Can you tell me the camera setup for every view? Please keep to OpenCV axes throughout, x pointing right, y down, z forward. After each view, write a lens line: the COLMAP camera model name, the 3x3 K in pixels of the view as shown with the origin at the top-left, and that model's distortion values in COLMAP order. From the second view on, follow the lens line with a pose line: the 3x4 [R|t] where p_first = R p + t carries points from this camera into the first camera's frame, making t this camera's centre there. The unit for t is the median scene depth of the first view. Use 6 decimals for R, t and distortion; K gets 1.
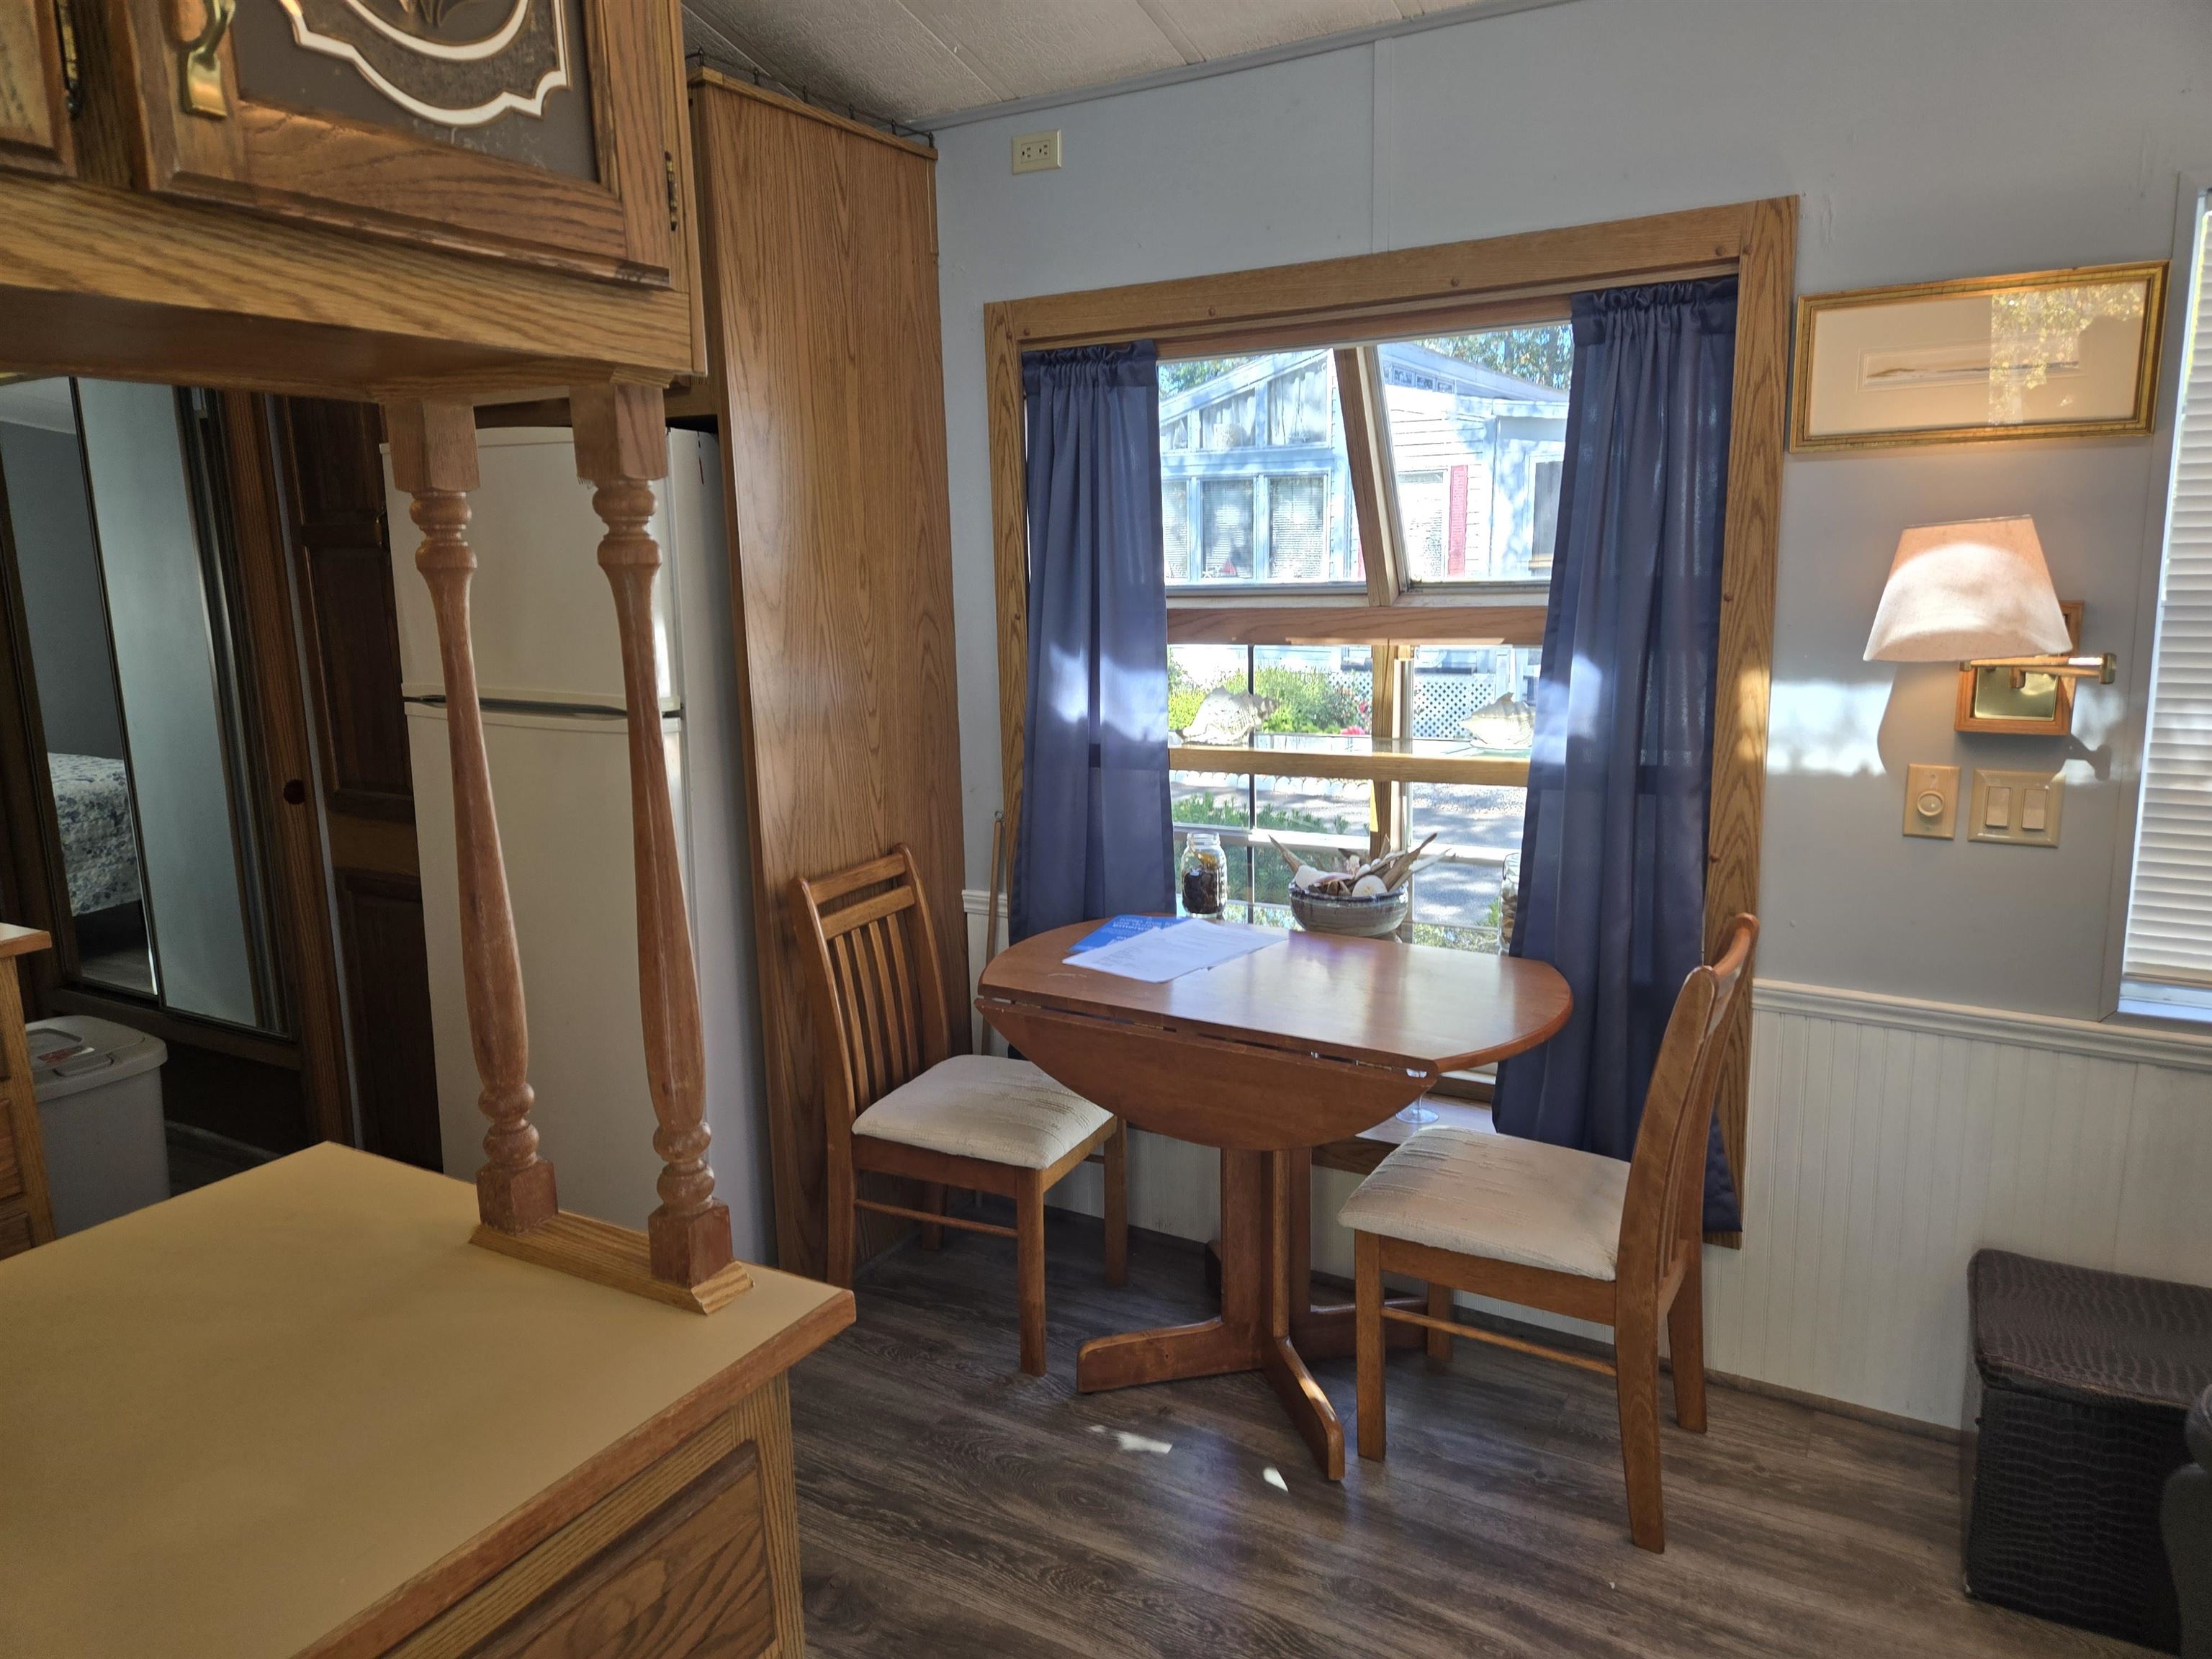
lens RADIAL K [[1493.7, 0, 1101.9], [0, 1493.7, 846.7], [0, 0, 1]] dist [0.075412, -0.062198]
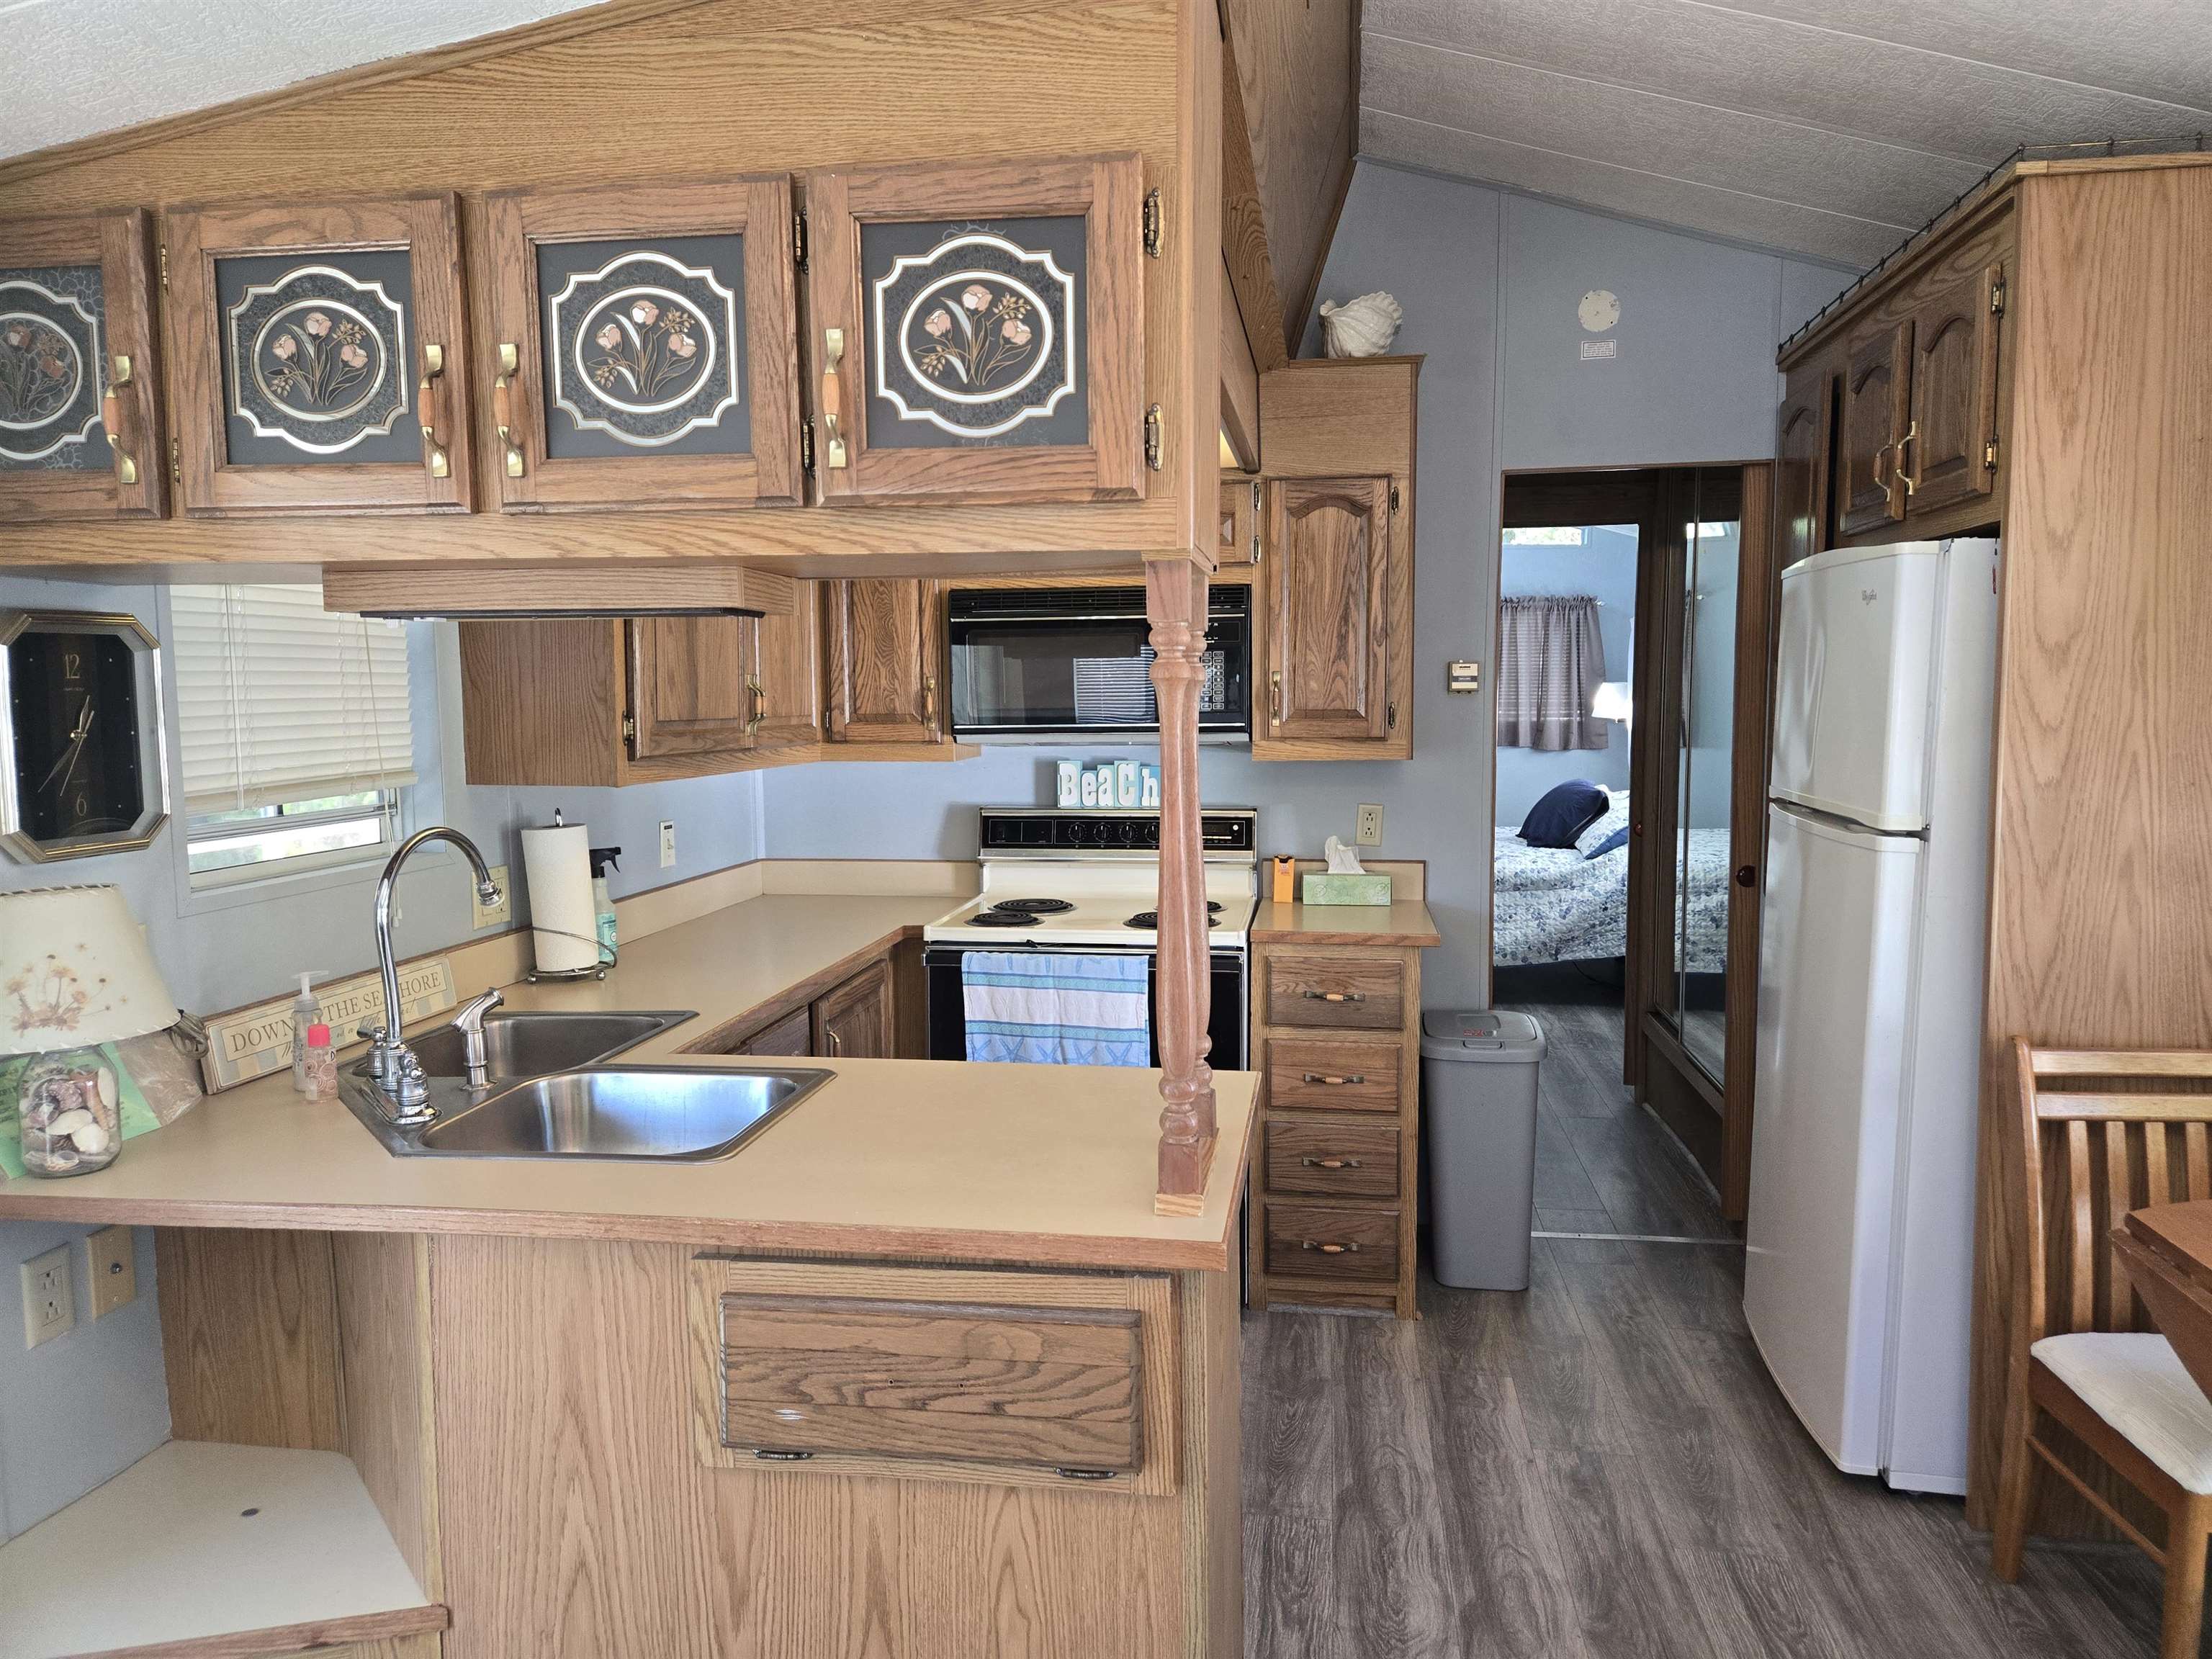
lens RADIAL K [[1493.7, 0, 1102.4], [0, 1493.7, 823.8], [0, 0, 1]] dist [0.075412, -0.062198]
pose [[0.363935, 0.102554, -0.925761, 0.445540], [-0.181757, 0.982632, 0.037402, -0.040525], [0.913518, 0.154652, 0.376254, 0.183563]]
